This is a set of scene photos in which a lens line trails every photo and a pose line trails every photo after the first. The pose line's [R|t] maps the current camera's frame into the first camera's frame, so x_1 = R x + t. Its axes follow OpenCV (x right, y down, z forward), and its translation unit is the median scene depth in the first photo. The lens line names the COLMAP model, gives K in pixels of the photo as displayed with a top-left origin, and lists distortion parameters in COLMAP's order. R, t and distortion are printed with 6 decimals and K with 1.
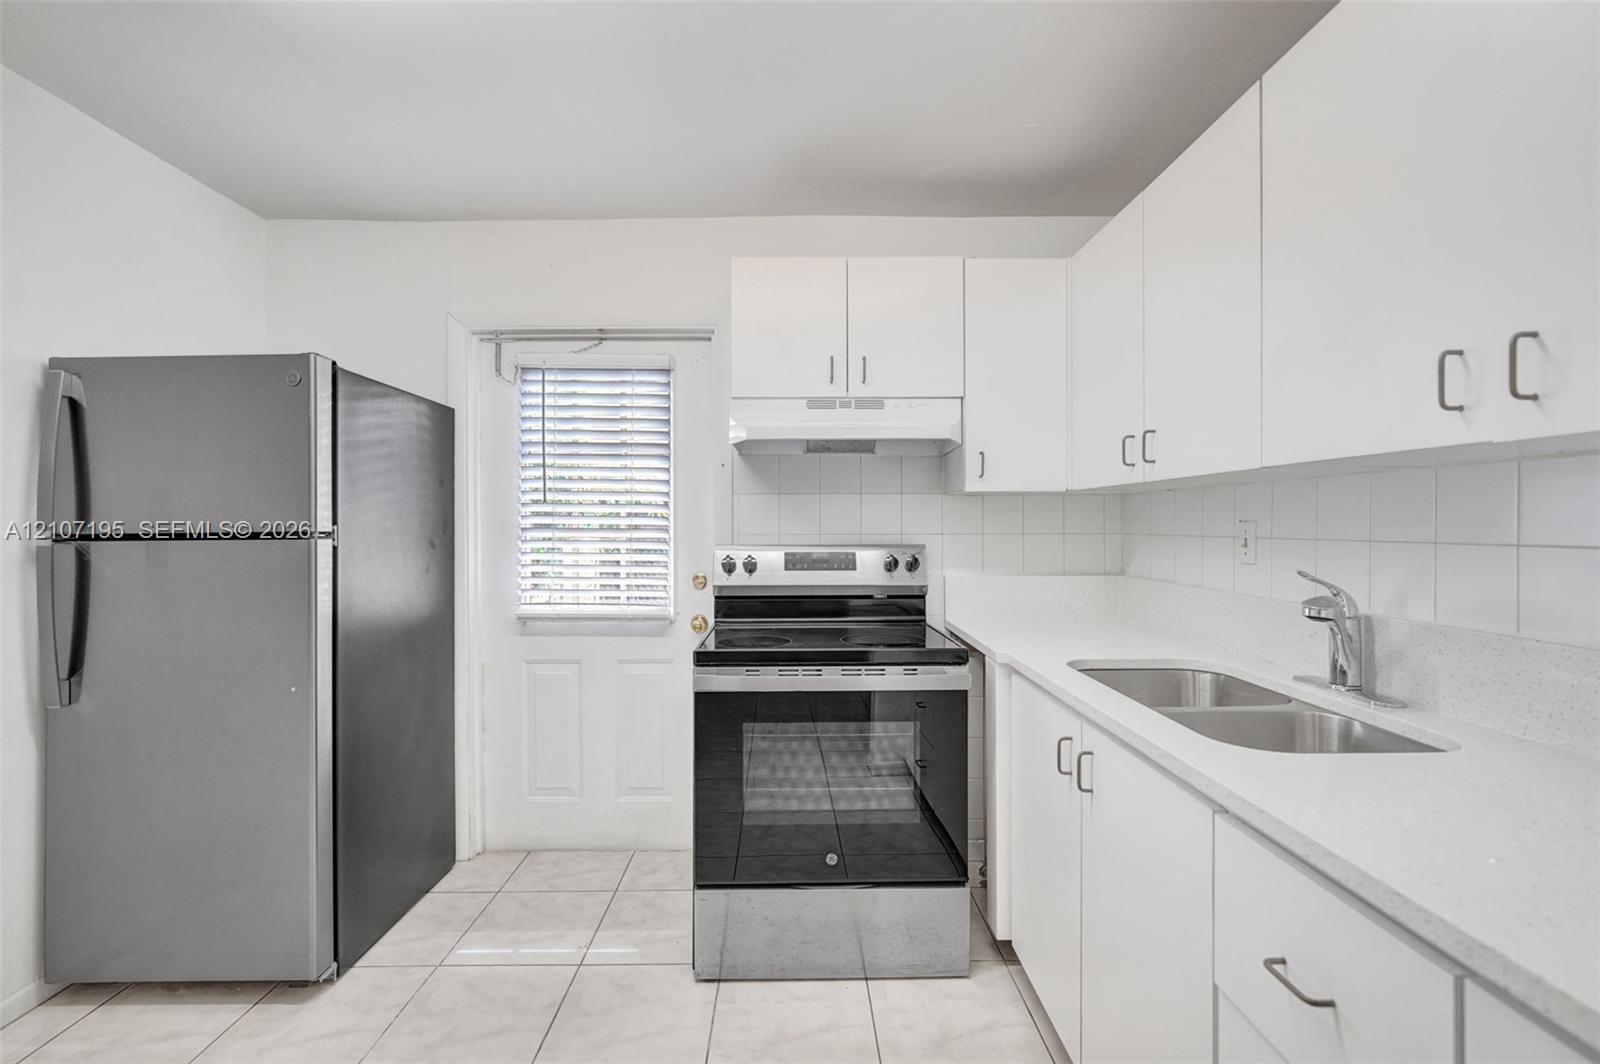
lens RADIAL K [[686.4, 0, 804.3], [0, 686.4, 524.4], [0, 0, 1]] dist [-0.005303, -0.000418]
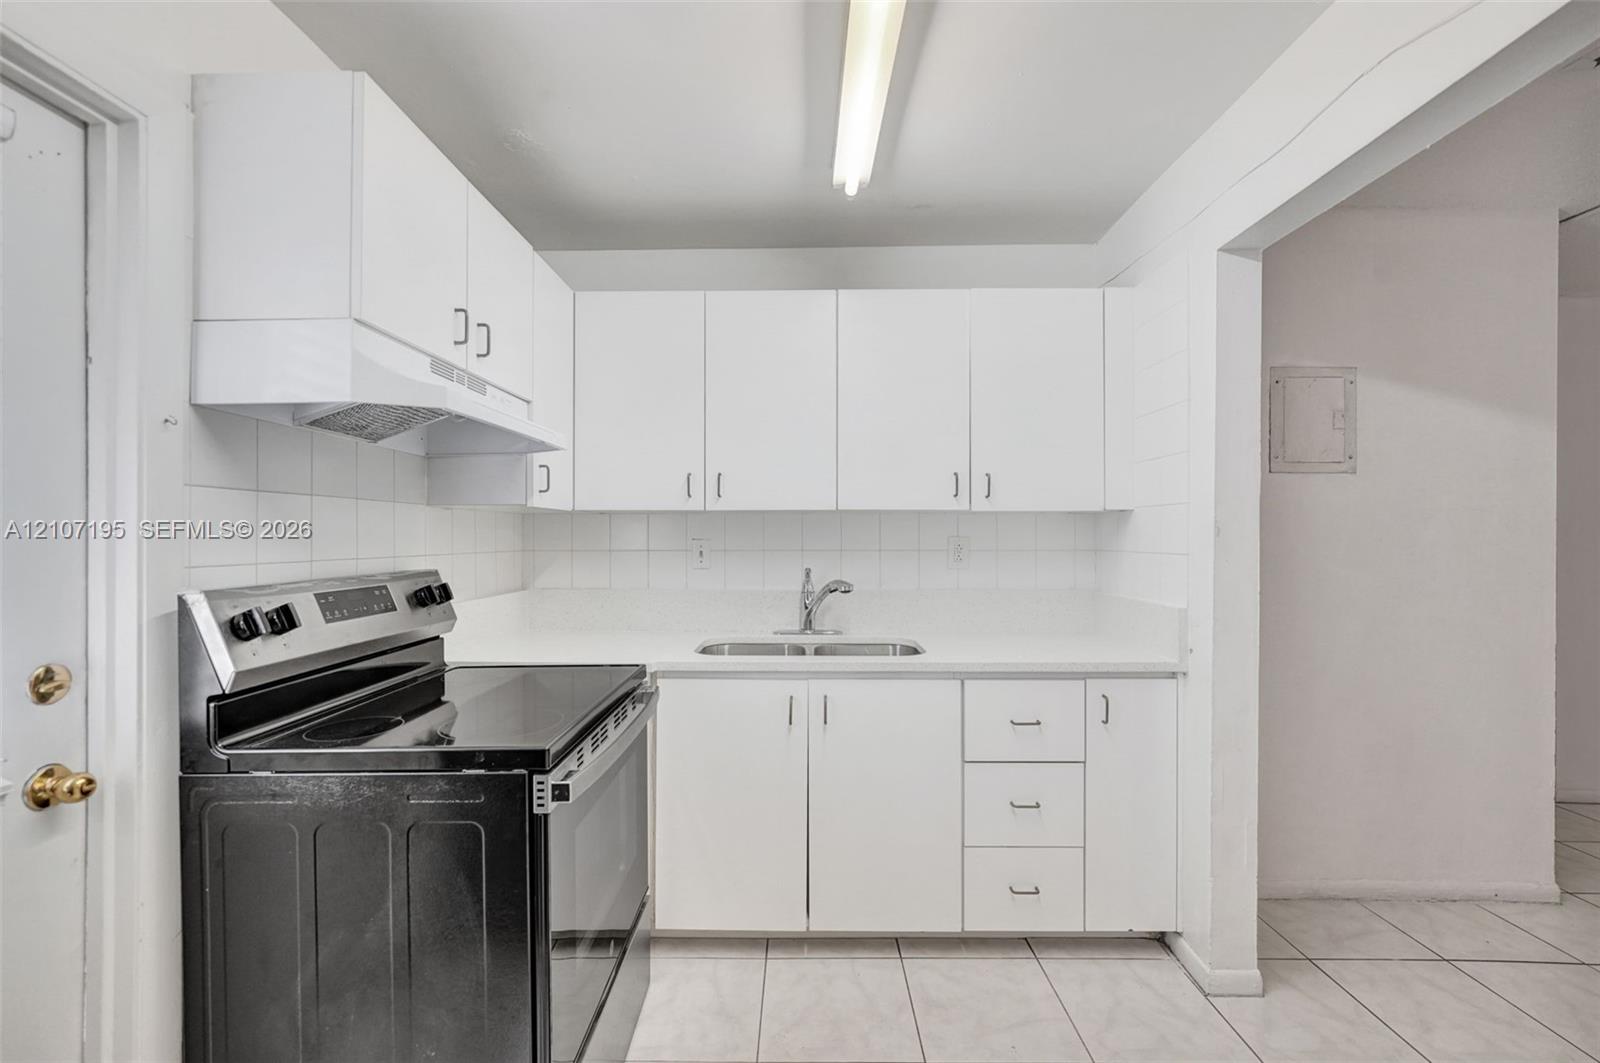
lens RADIAL K [[686.4, 0, 795.3], [0, 686.4, 535.2], [0, 0, 1]] dist [-0.005303, -0.000418]
pose [[0.021152, 0.001804, 0.999775, -0.652458], [-0.000298, 0.999998, -0.001798, -0.008470], [-0.999776, -0.000260, 0.021153, 0.629081]]
